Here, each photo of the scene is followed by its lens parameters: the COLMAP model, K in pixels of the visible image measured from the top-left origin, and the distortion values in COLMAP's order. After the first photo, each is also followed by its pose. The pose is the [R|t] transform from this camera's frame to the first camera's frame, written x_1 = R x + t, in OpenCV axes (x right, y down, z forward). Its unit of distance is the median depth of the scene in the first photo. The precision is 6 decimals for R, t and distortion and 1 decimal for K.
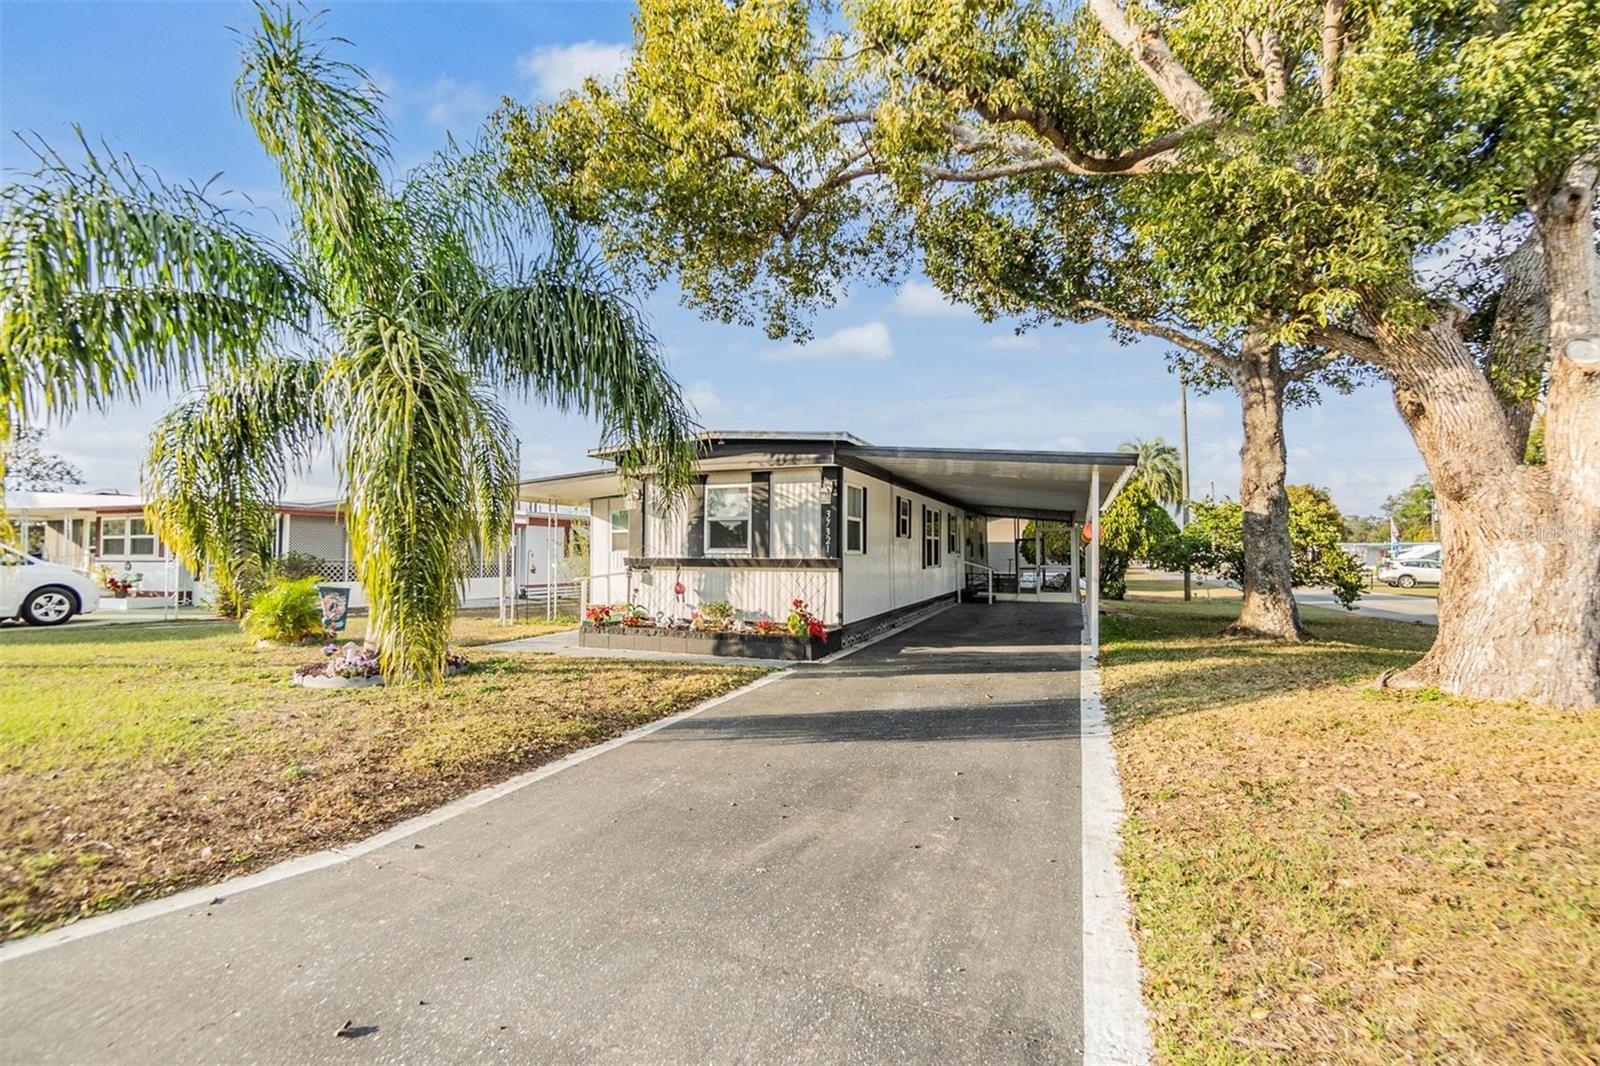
lens RADIAL K [[699.0, 0, 795.9], [0, 699.0, 522.5], [0, 0, 1]] dist [-0.002455, -0.000206]
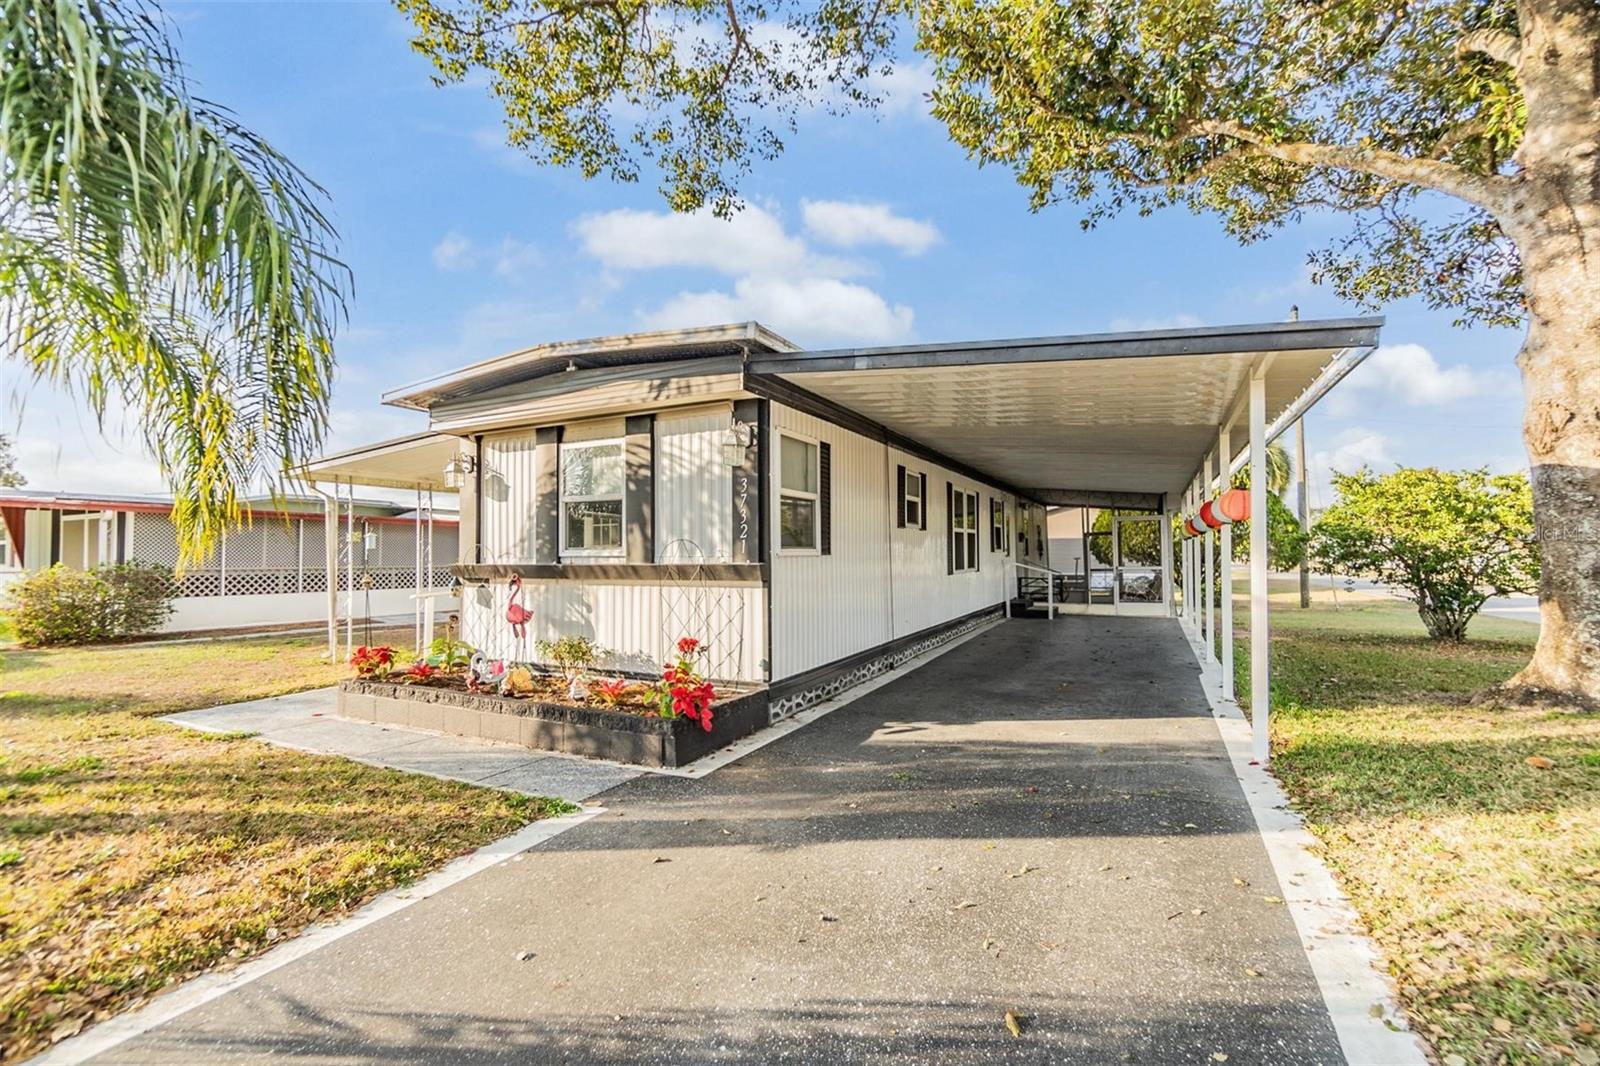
lens RADIAL K [[685.5, 0, 798.9], [0, 685.5, 529.4], [0, 0, 1]] dist [-0.001813, -0.000280]
pose [[0.996127, -0.014584, -0.086712, 0.128884], [0.015273, 0.999857, 0.007293, 0.019554], [0.086594, -0.008590, 0.996207, 0.425553]]
